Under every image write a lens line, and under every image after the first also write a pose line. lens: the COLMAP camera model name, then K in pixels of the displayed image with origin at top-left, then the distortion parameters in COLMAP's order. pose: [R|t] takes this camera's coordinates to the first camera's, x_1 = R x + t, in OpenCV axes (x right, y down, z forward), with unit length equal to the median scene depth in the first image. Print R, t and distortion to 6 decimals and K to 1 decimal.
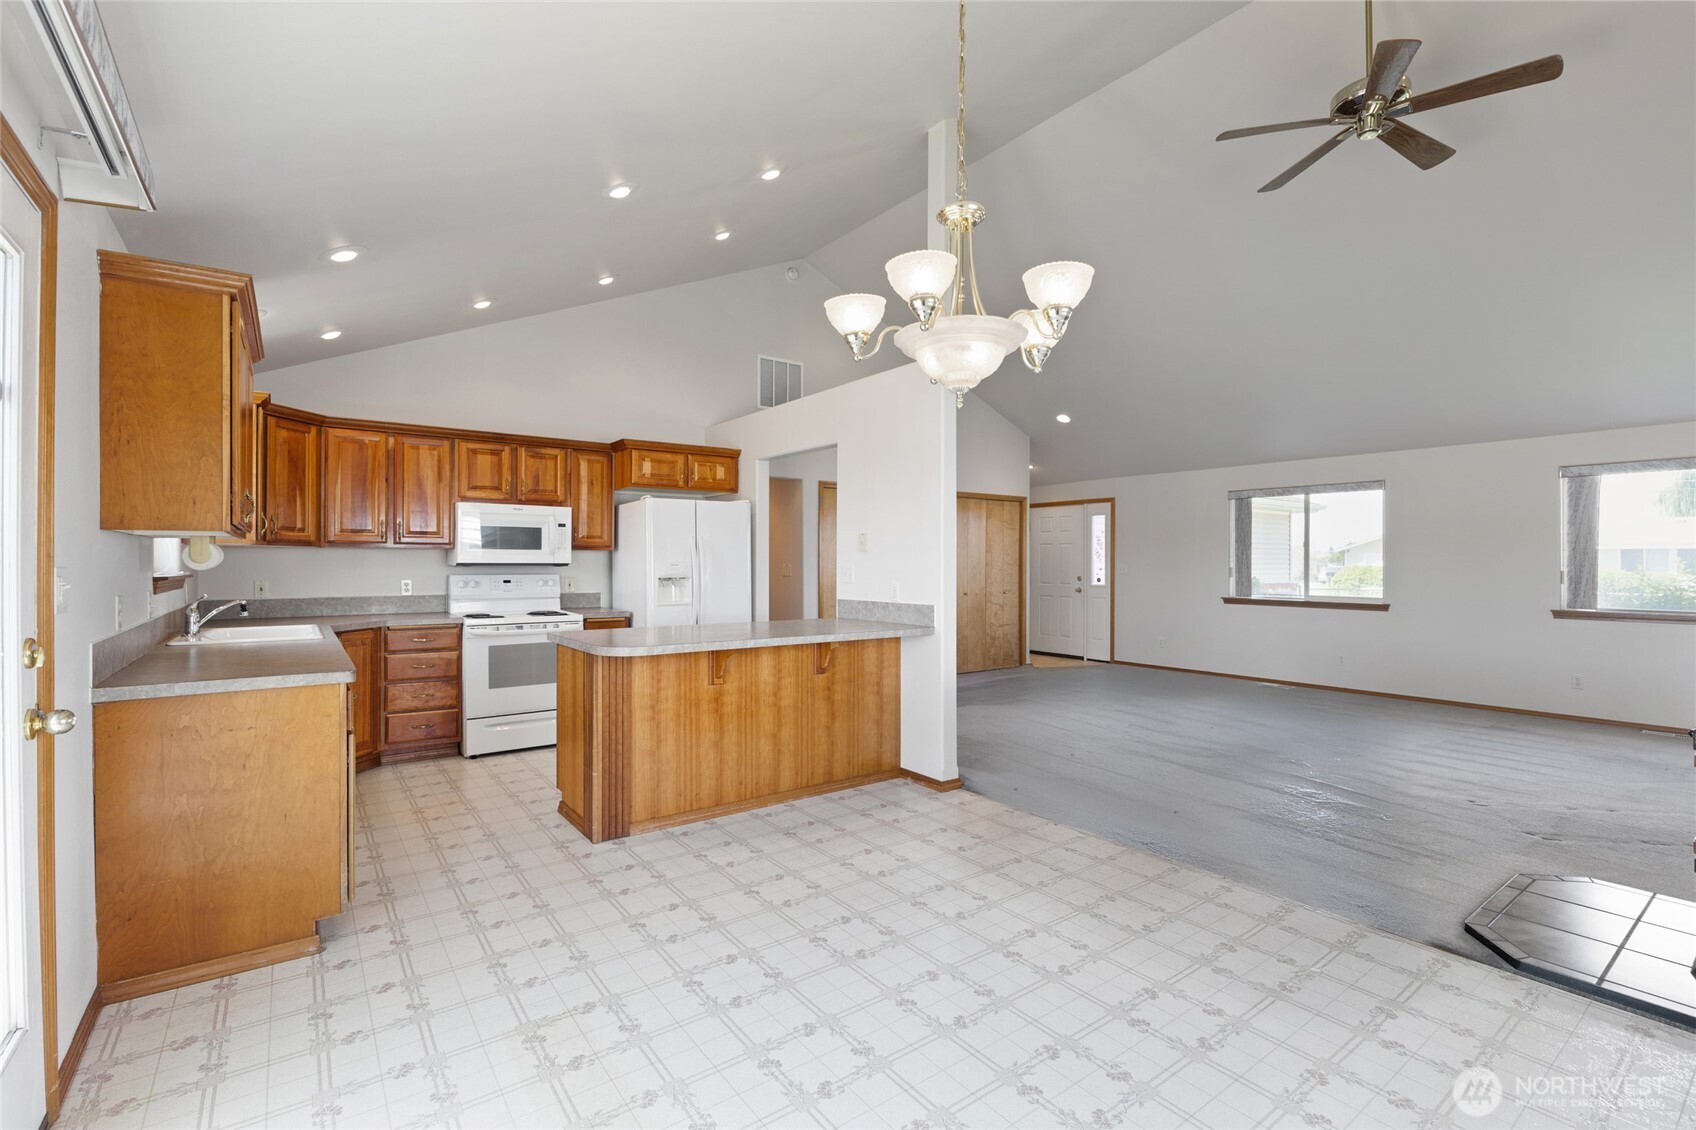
lens RADIAL K [[758.3, 0, 852.5], [0, 758.3, 559.5], [0, 0, 1]] dist [-0.001622, -0.001297]
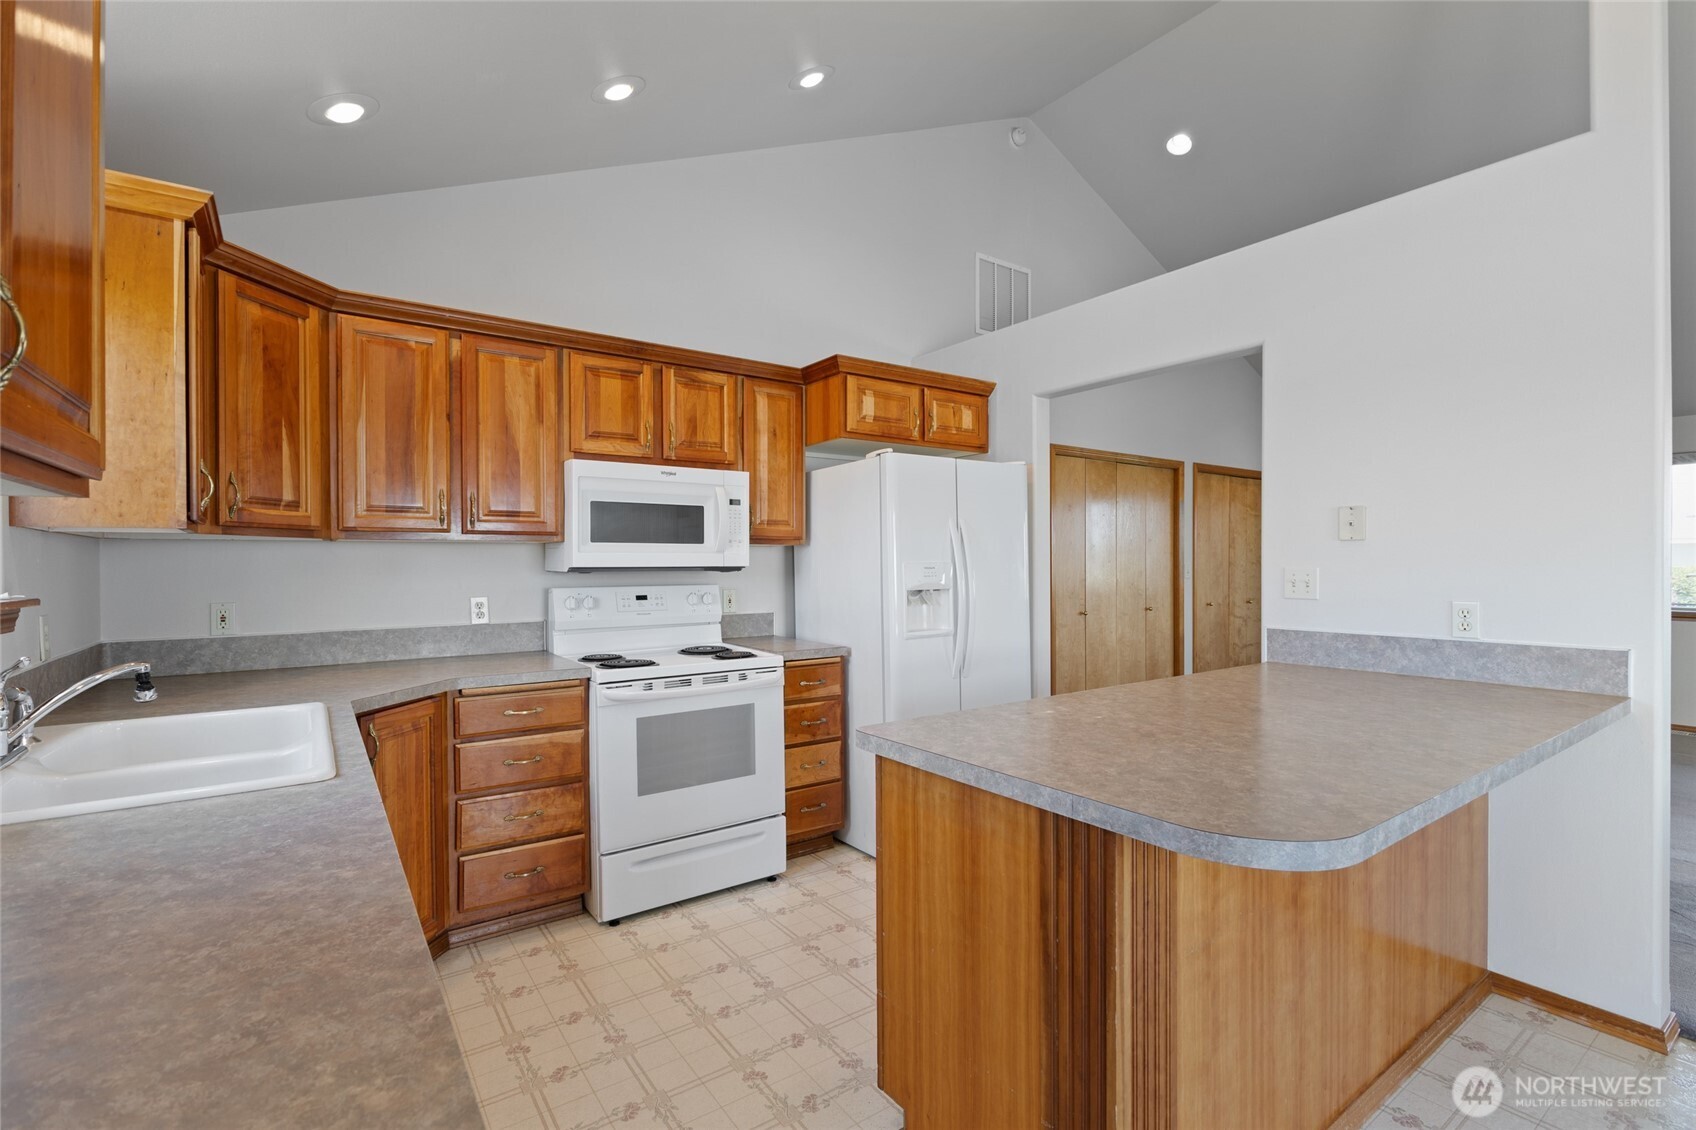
lens RADIAL K [[758.3, 0, 850.0], [0, 758.3, 569.2], [0, 0, 1]] dist [-0.001622, -0.001297]
pose [[0.999863, -0.006245, -0.015329, -0.313492], [0.006428, 0.999908, 0.011919, 0.000659], [0.015254, -0.012016, 0.999811, 0.450684]]
